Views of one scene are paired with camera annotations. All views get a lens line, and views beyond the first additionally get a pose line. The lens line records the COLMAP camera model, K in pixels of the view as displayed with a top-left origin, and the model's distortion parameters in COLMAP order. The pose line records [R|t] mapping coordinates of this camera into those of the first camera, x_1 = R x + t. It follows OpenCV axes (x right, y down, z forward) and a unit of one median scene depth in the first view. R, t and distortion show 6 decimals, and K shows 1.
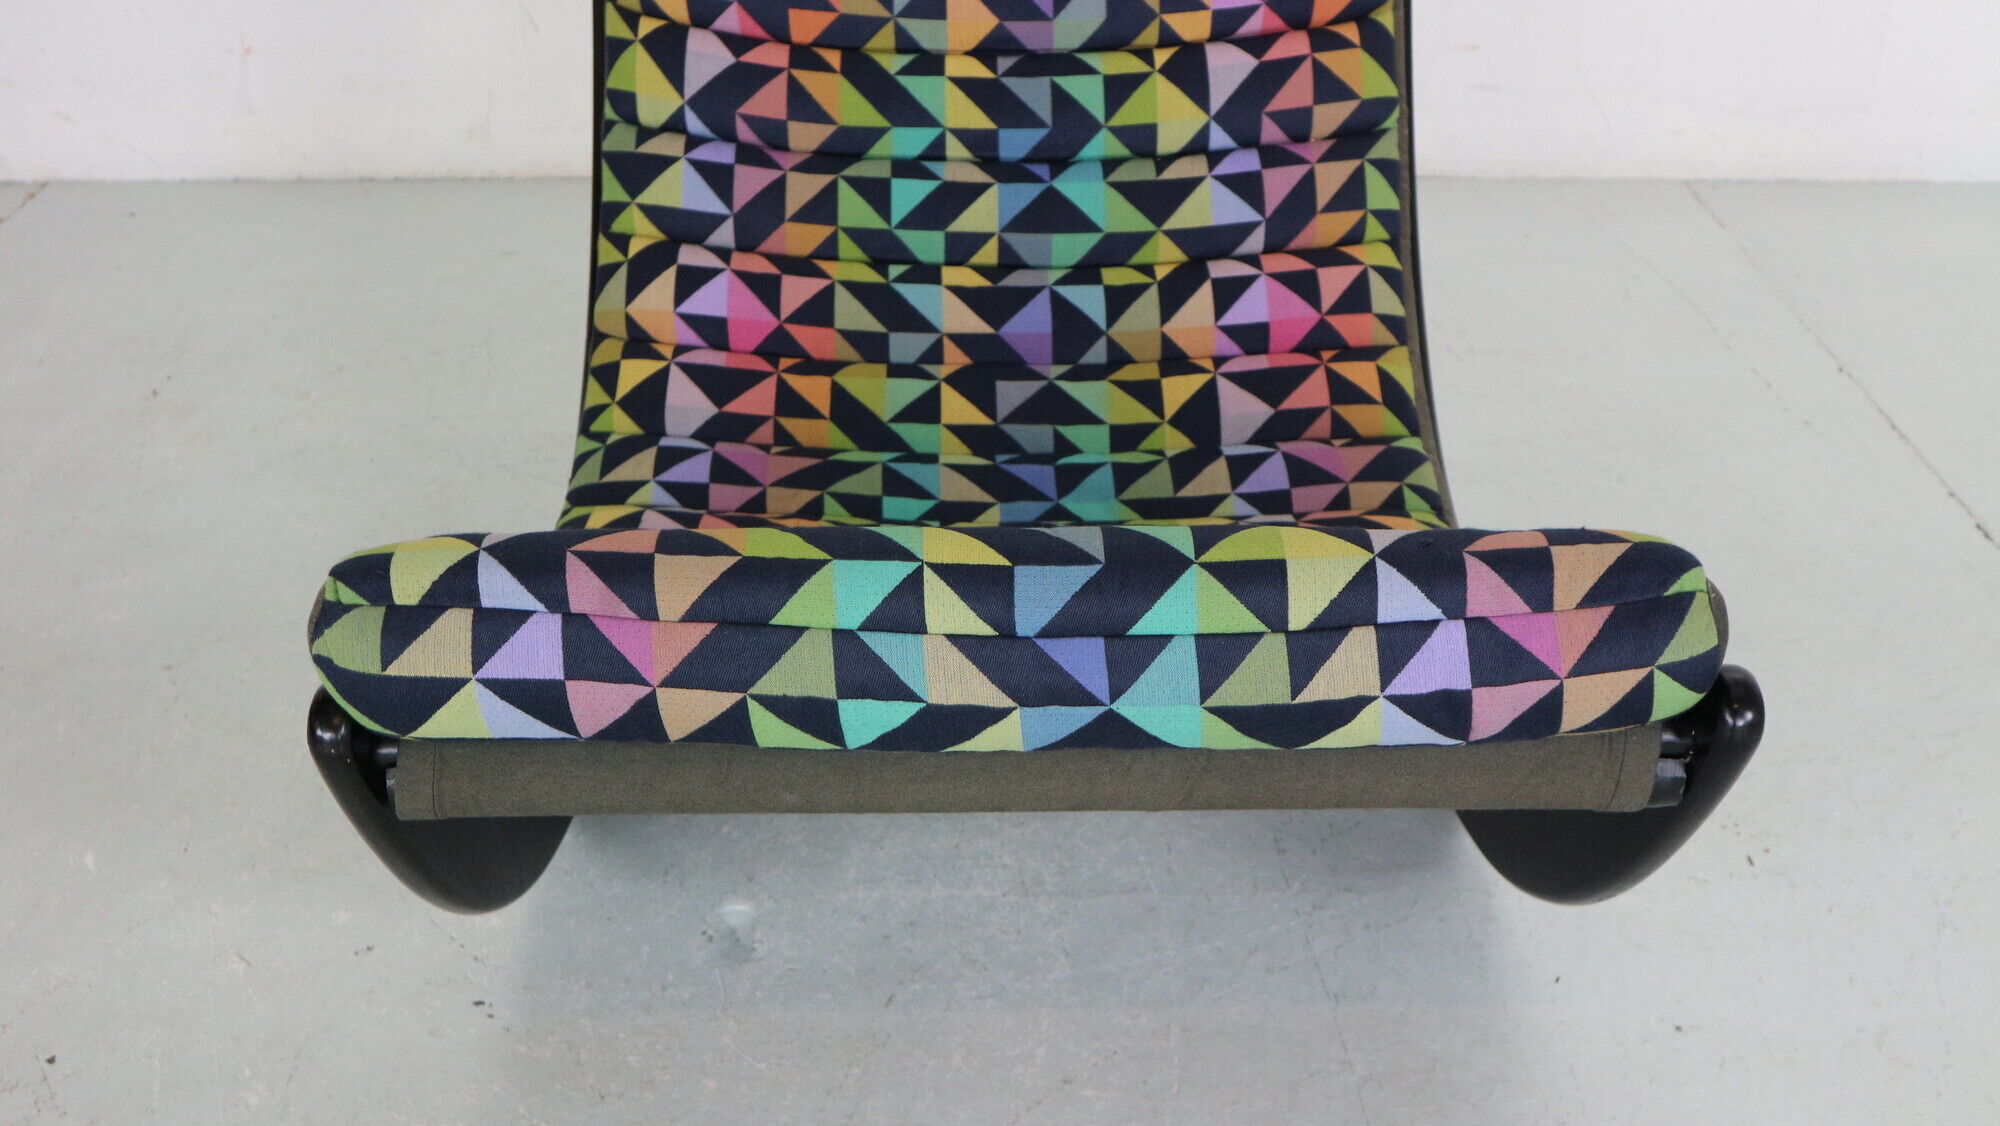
lens RADIAL K [[2033.1, 0, 1006.2], [0, 2033.1, 561.3], [0, 0, 1]] dist [-0.056556, 0.176870]
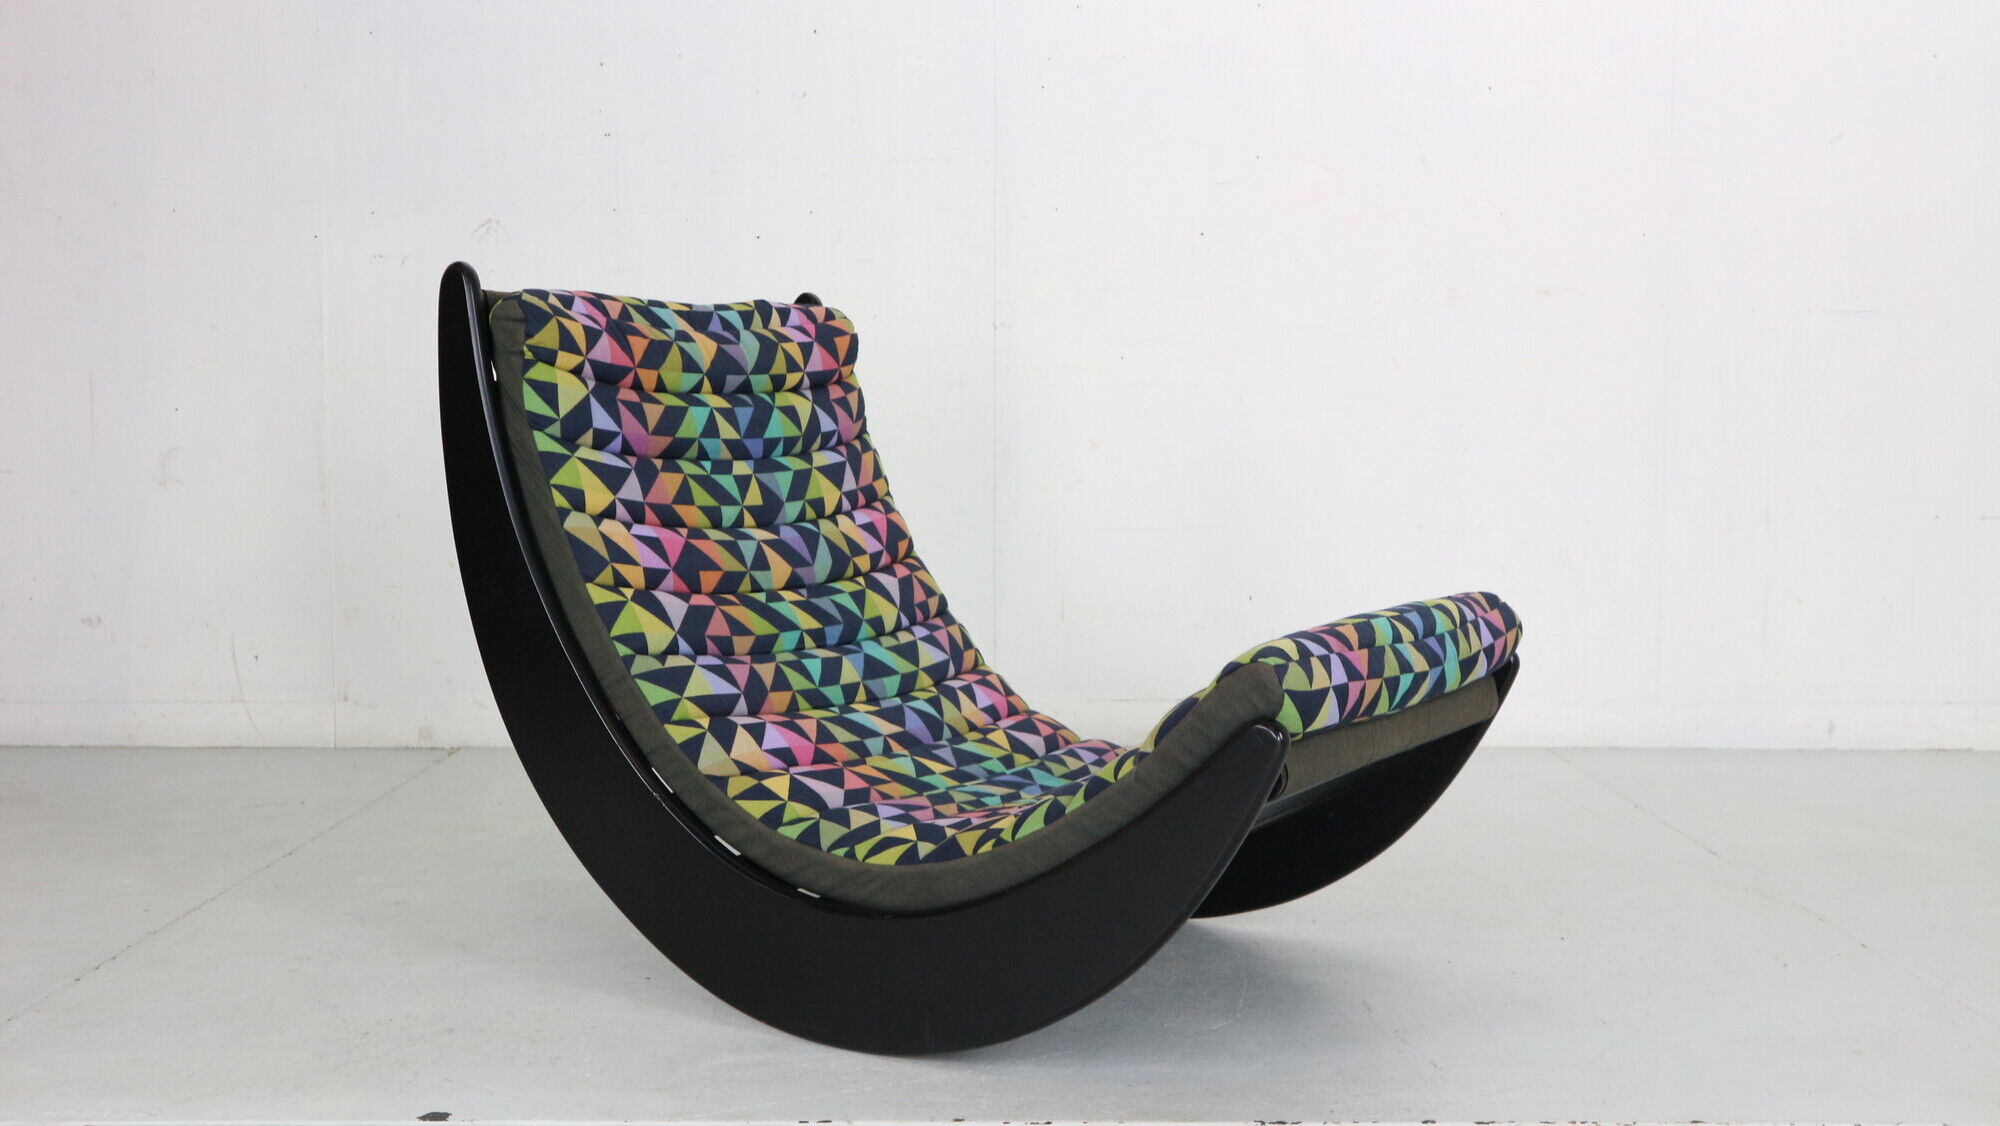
lens RADIAL K [[2004.5, 0, 1000.0], [0, 2004.5, 563.0], [0, 0, 1]] dist [-0.044350, 0.136439]
pose [[0.548349, -0.068494, 0.833440, -1.246429], [0.436389, 0.873615, -0.215319, 0.141893], [-0.713357, 0.481774, 0.508936, 0.084022]]
